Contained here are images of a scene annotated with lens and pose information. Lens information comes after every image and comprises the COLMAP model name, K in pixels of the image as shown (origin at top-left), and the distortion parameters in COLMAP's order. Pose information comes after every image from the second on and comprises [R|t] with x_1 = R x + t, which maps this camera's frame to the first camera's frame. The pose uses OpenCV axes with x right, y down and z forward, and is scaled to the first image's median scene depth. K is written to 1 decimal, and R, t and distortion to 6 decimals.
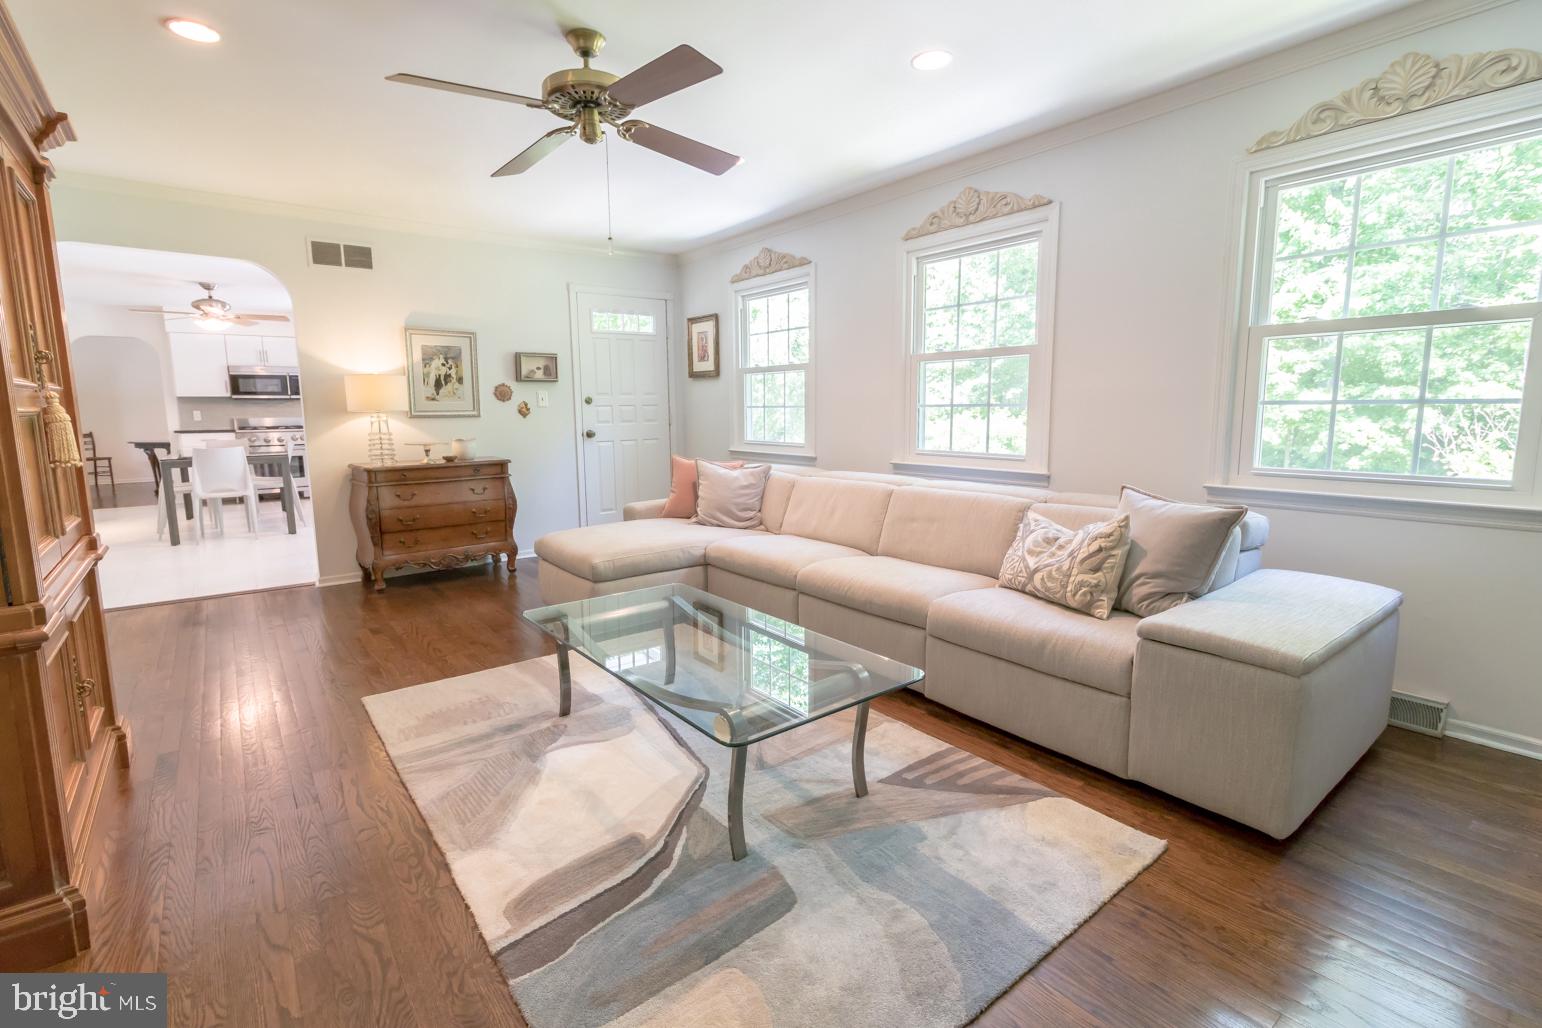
lens RADIAL K [[706.9, 0, 757.9], [0, 706.9, 498.7], [0, 0, 1]] dist [0.004643, -0.000116]
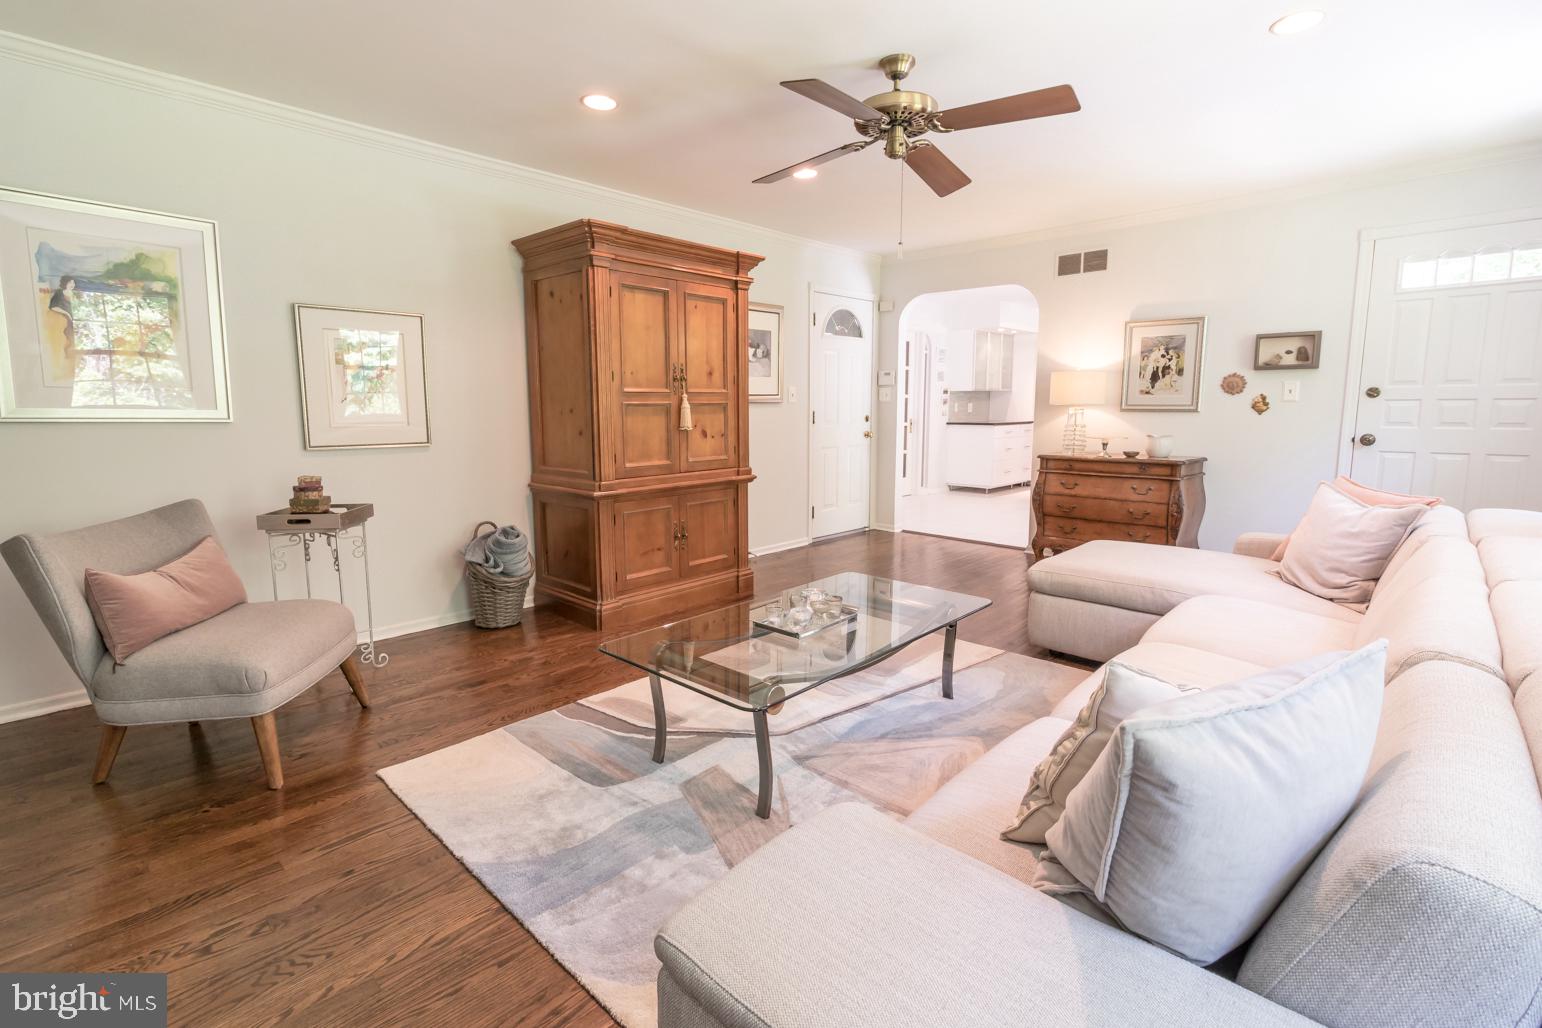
lens RADIAL K [[706.9, 0, 757.9], [0, 706.9, 498.7], [0, 0, 1]] dist [0.004643, -0.000116]
pose [[0.145760, 0.140439, -0.979301, 0.435909], [-0.127672, 0.984266, 0.122149, -0.049065], [0.981047, 0.107225, 0.161397, 0.342167]]
